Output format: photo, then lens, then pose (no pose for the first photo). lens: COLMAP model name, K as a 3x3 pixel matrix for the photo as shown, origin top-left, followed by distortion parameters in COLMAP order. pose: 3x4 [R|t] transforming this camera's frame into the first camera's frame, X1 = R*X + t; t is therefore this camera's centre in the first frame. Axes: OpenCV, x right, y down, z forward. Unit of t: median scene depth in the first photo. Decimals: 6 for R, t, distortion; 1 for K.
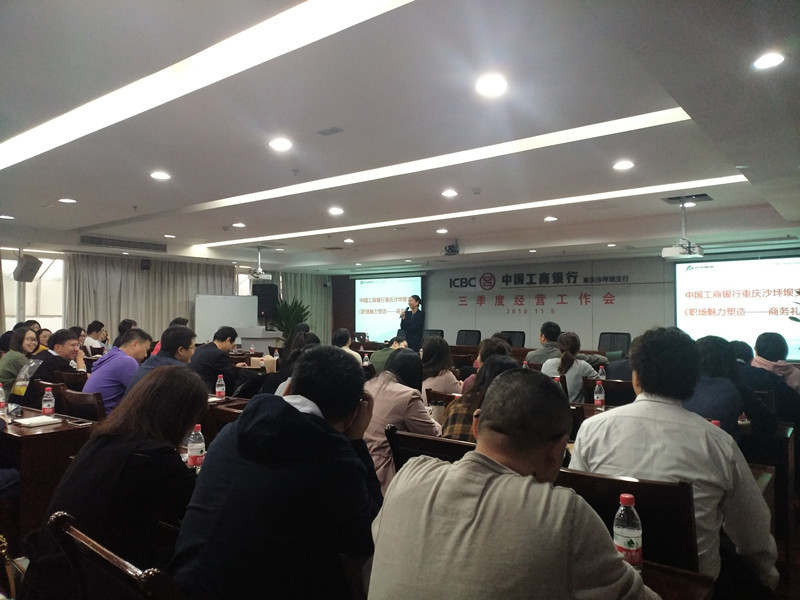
lens RADIAL K [[619.4, 0, 405.7], [0, 619.4, 294.1], [0, 0, 1]] dist [0.059063, -0.032986]
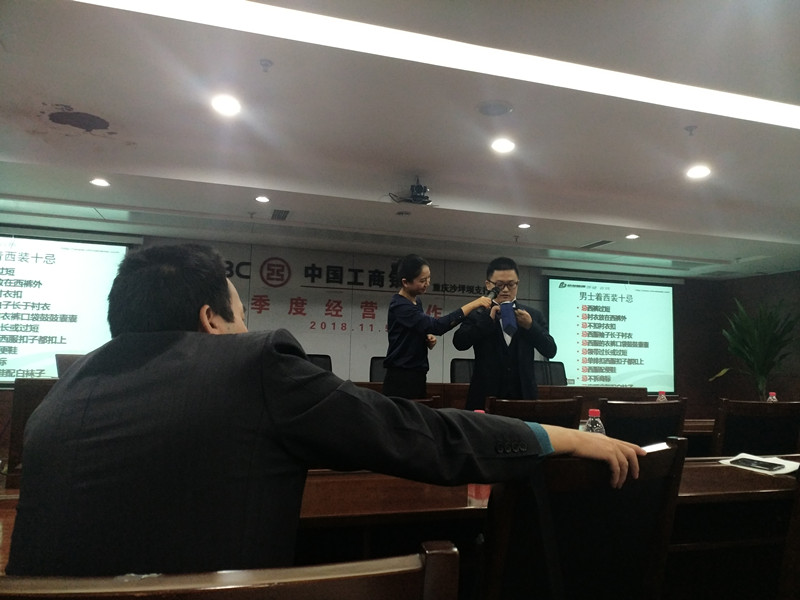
lens RADIAL K [[619.4, 0, 408.1], [0, 619.4, 295.8], [0, 0, 1]] dist [0.059063, -0.032986]
pose [[0.576646, 0.097761, 0.811124, -0.281627], [-0.061072, 0.995195, -0.076529, 0.040614], [-0.814708, -0.005406, 0.579846, 0.584220]]
